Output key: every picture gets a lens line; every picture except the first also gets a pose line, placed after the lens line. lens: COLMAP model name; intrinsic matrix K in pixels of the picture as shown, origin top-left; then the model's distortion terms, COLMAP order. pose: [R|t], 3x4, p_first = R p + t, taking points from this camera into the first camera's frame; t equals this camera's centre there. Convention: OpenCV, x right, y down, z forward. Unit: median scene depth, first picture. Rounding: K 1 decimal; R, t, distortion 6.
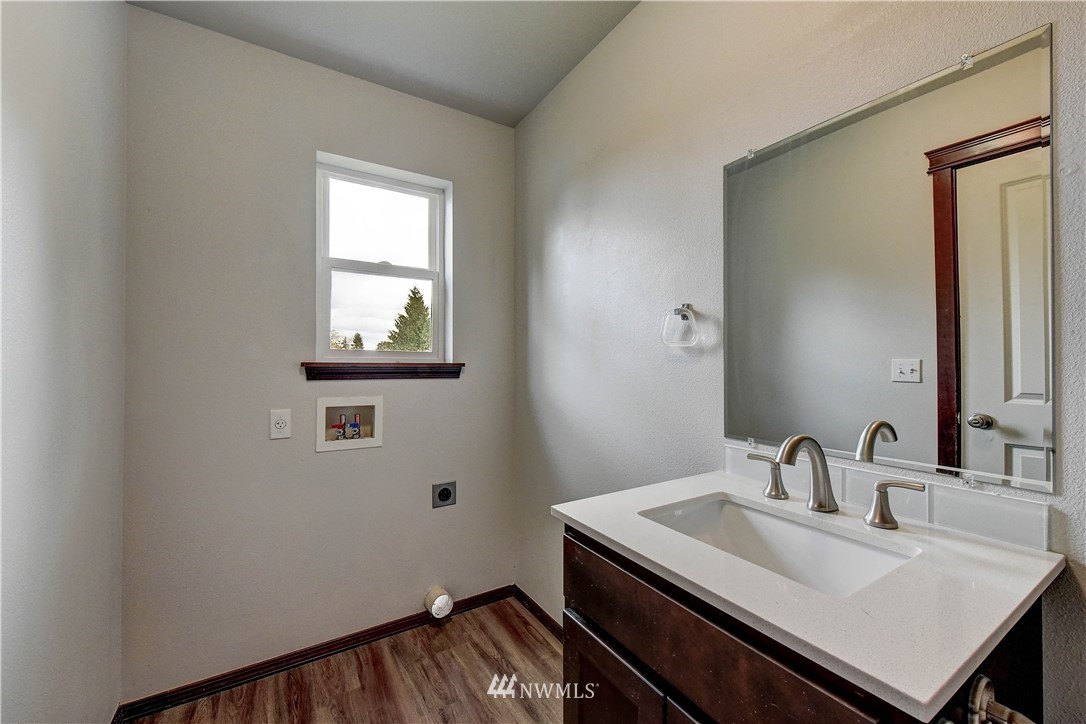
lens RADIAL K [[433.5, 0, 546.7], [0, 433.5, 358.7], [0, 0, 1]] dist [0.006841, -0.001031]
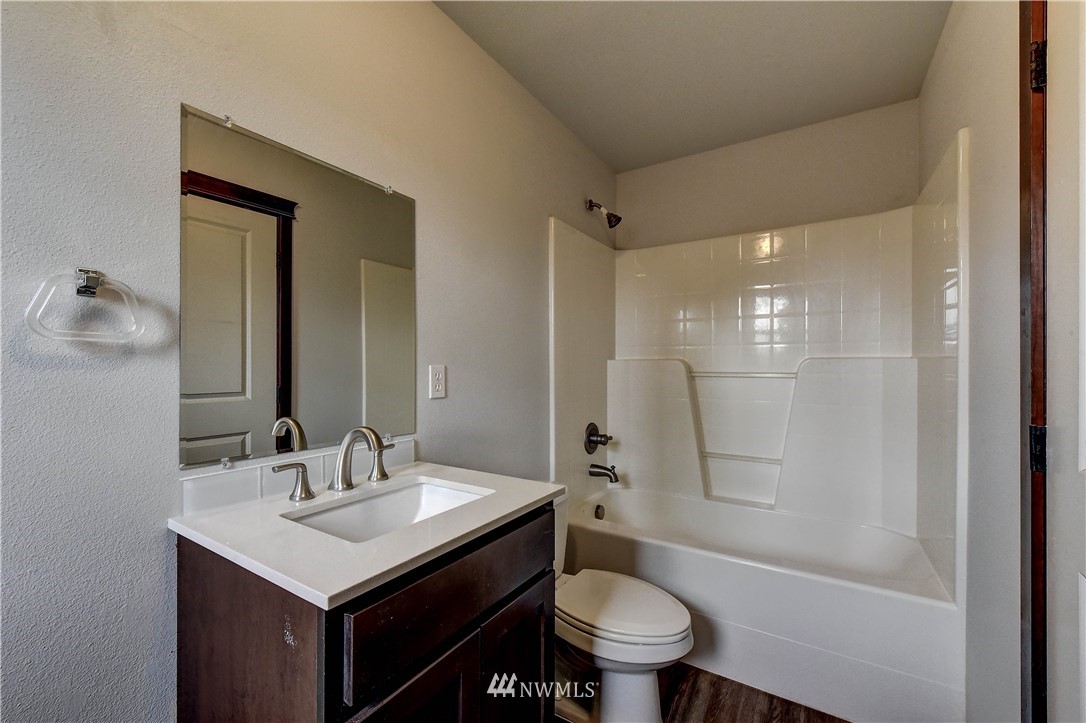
lens RADIAL K [[433.5, 0, 545.7], [0, 433.5, 367.8], [0, 0, 1]] dist [0.006841, -0.001031]
pose [[-0.432182, 0.000863, 0.901786, -0.525508], [-0.010442, 0.999928, -0.005961, 0.005362], [-0.901726, -0.011993, -0.432142, 0.744704]]
